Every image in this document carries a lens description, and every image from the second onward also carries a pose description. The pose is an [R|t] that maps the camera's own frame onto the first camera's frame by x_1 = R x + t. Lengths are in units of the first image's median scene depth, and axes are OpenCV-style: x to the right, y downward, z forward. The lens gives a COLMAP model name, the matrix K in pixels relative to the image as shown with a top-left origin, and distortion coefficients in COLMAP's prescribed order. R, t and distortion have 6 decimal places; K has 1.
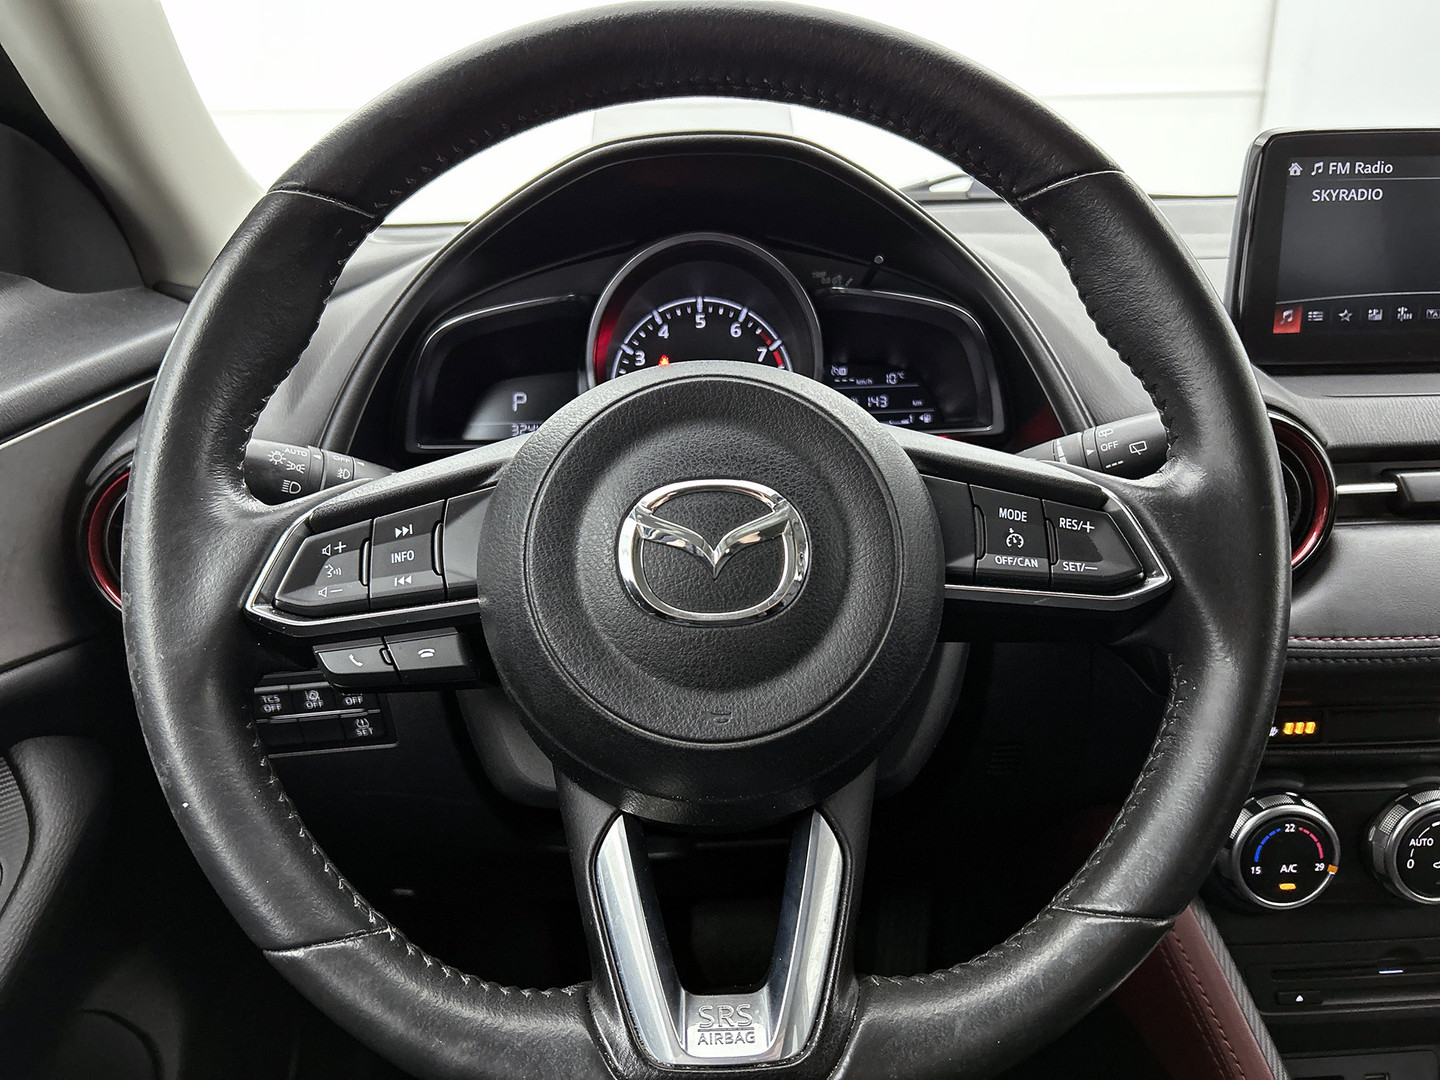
lens RADIAL K [[1095.1, 0, 703.9], [0, 1095.1, 546.0], [0, 0, 1]] dist [0.049537, -0.112686]
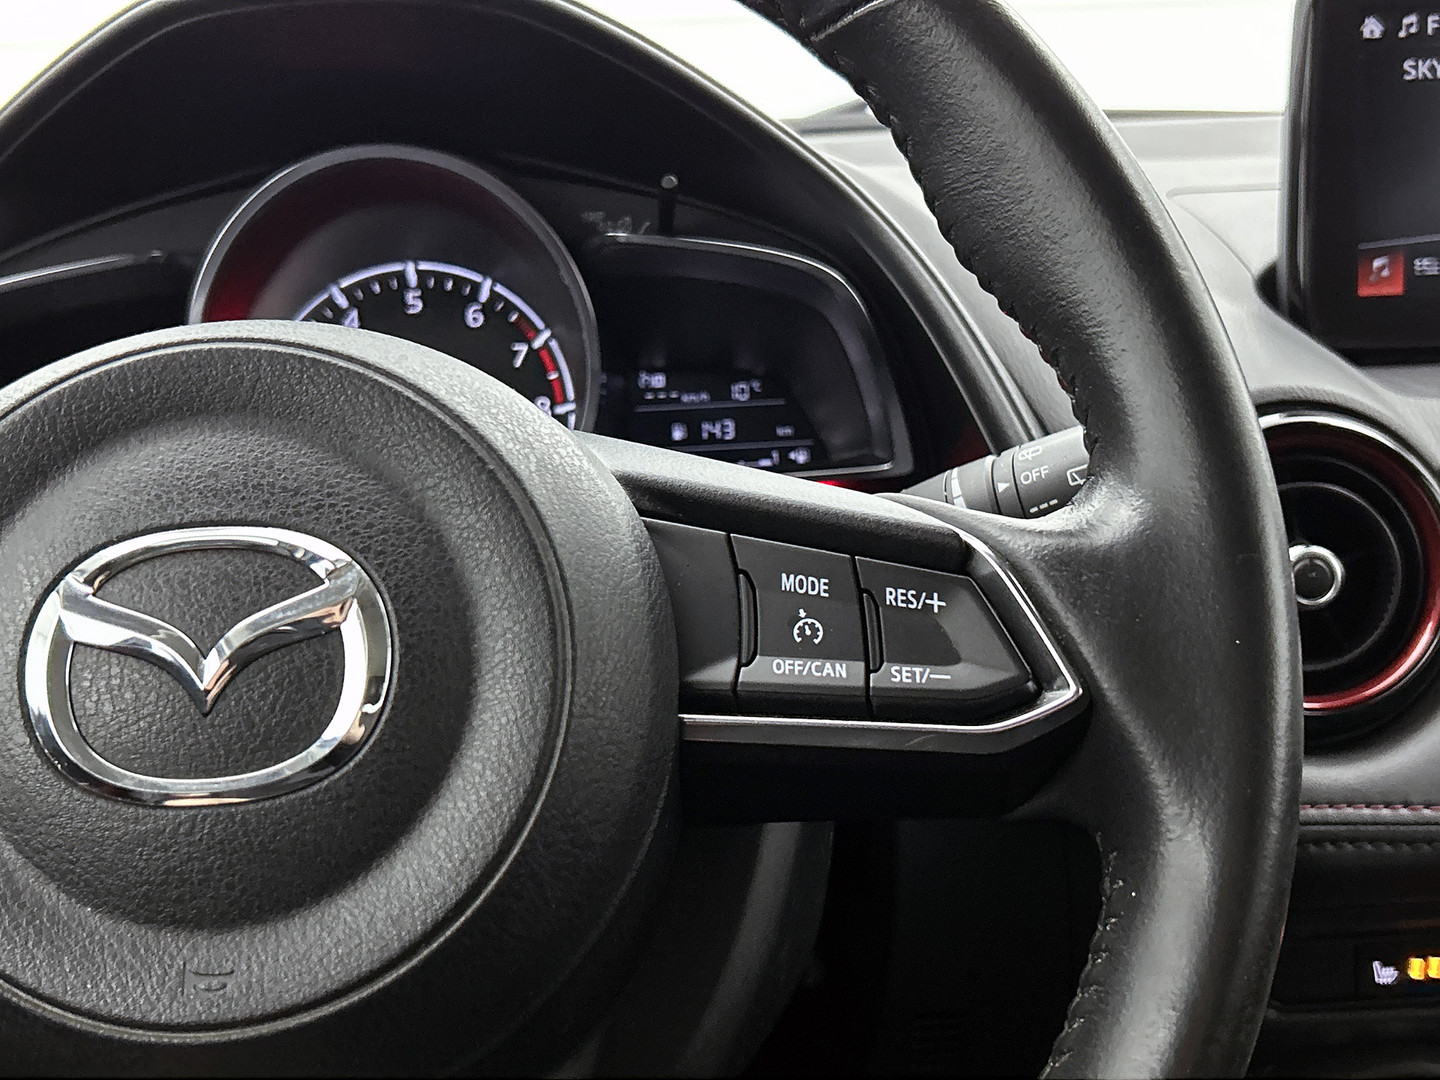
lens RADIAL K [[1708.3, 0, 720.0], [0, 1708.3, 540.0], [0, 0, 1]] dist [0.127543, -0.435739]
pose [[0.999055, -0.025869, 0.034921, 0.204018], [0.029278, 0.994459, -0.100962, 0.033790], [-0.032115, 0.101889, 0.994277, 0.142005]]
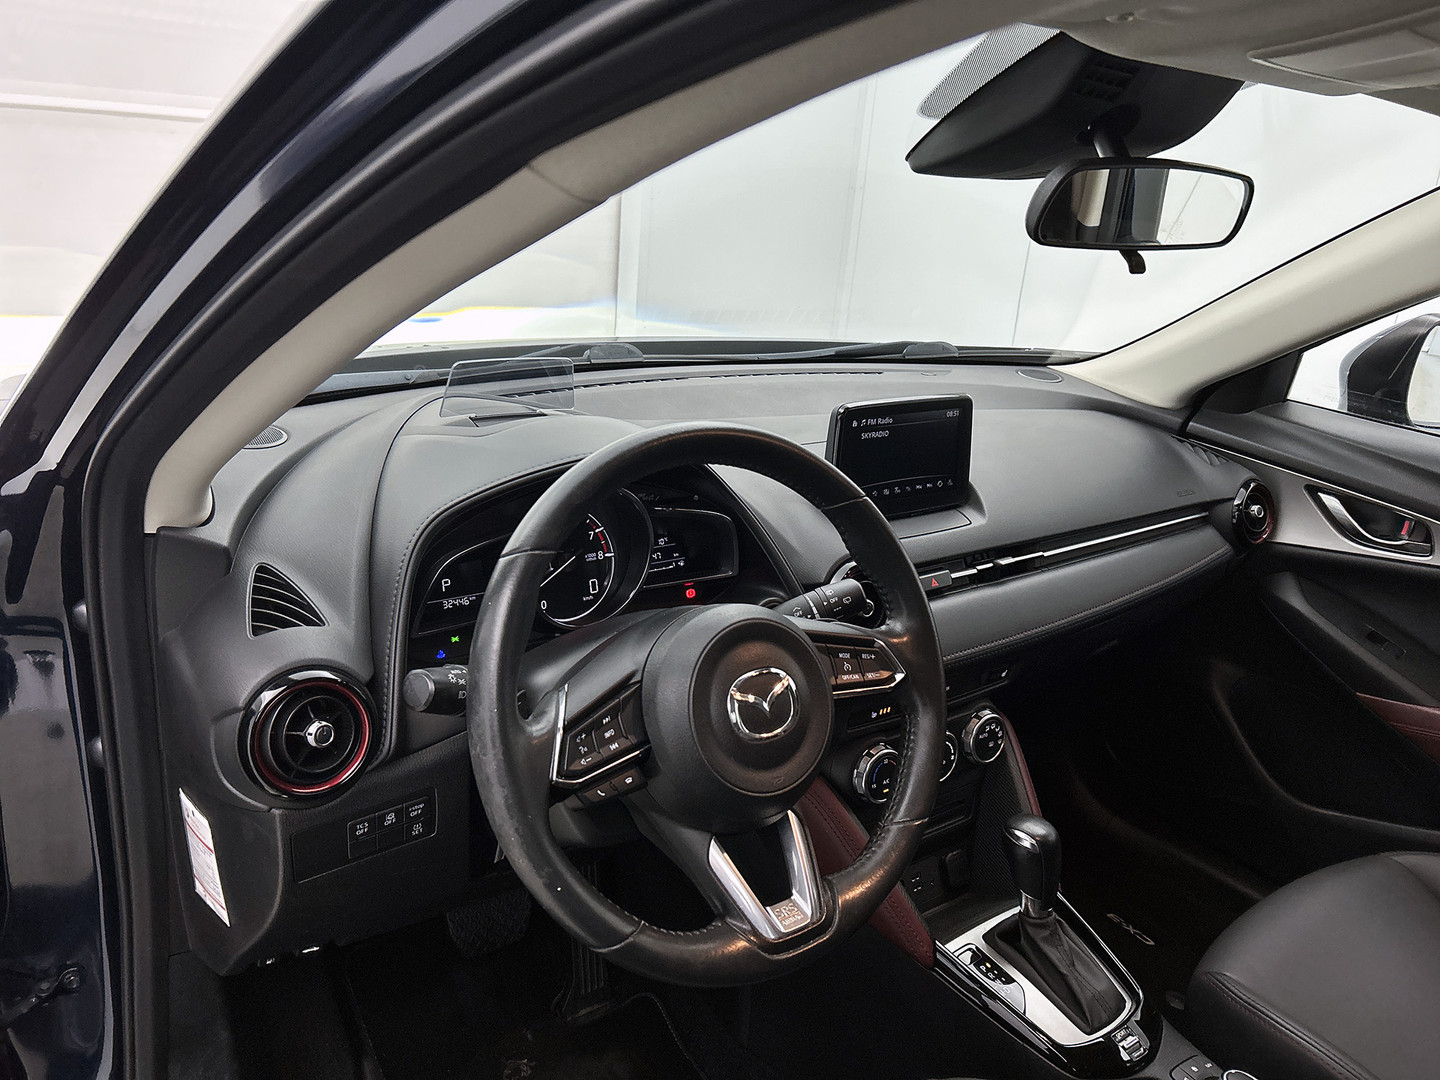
lens RADIAL K [[1095.1, 0, 703.9], [0, 1095.1, 546.0], [0, 0, 1]] dist [0.049537, -0.112686]
pose [[0.827636, -0.109035, 0.550572, -1.104232], [0.087019, 0.994015, 0.066045, -0.404490], [-0.554478, -0.006751, 0.832171, -0.647847]]
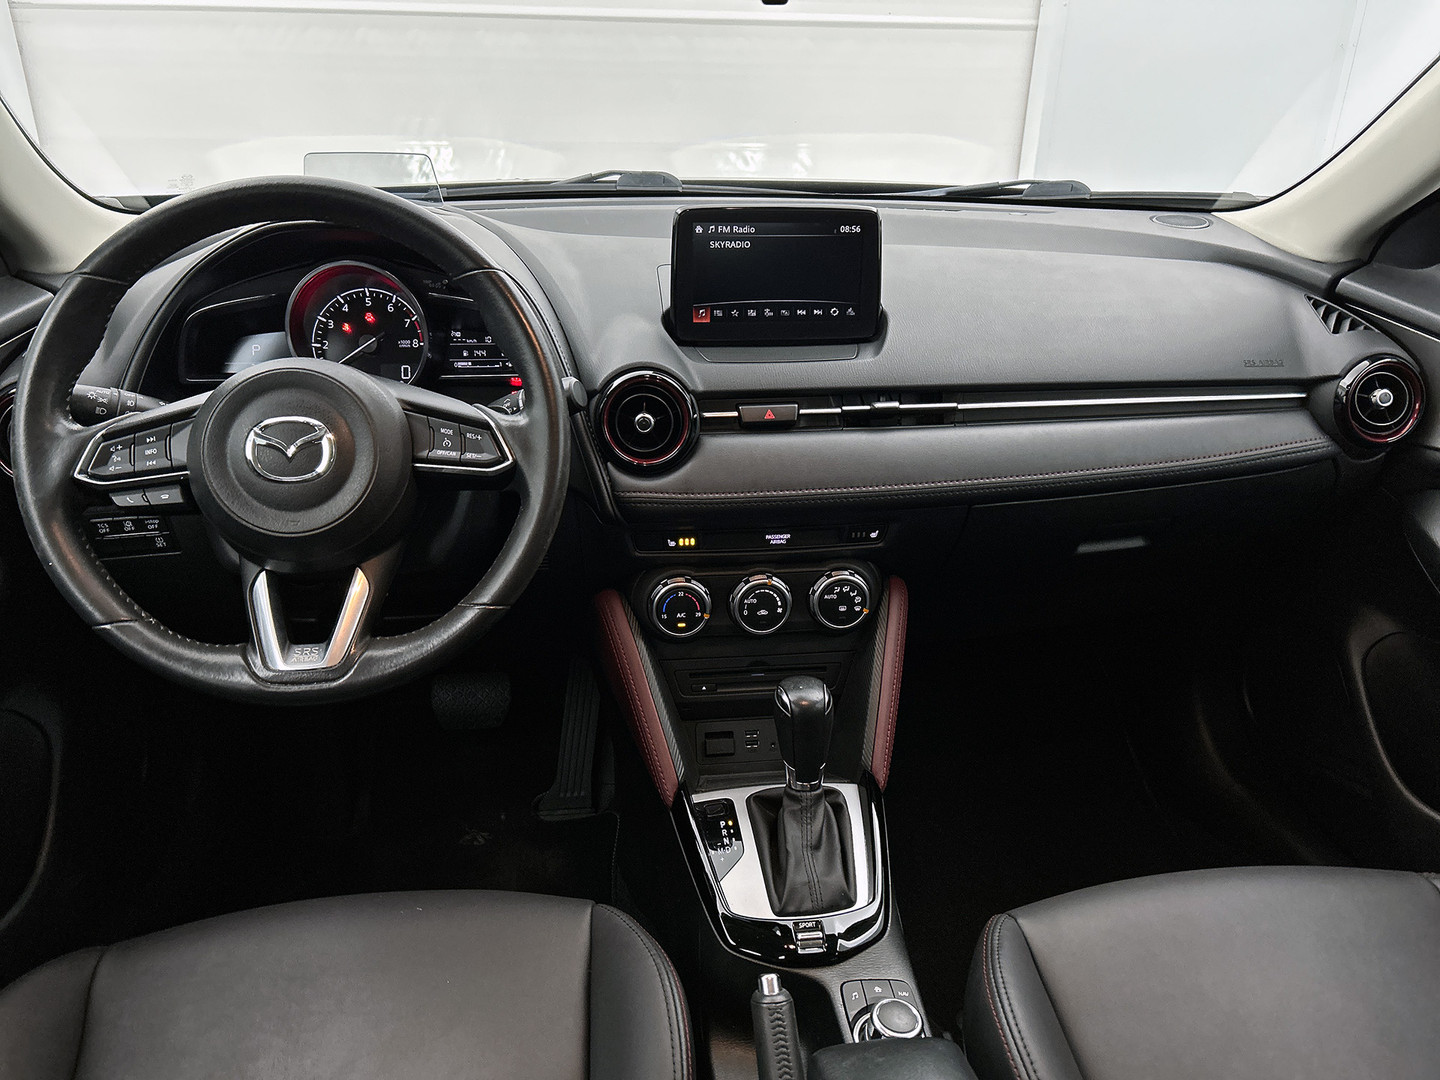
lens RADIAL K [[1077.9, 0, 724.7], [0, 1077.9, 567.5], [0, 0, 1]] dist [0.043194, -0.075247]
pose [[0.995523, -0.006368, 0.094300, 0.605924], [-0.006323, 0.991005, 0.133674, -0.049416], [-0.094303, -0.133672, 0.986529, -1.150196]]
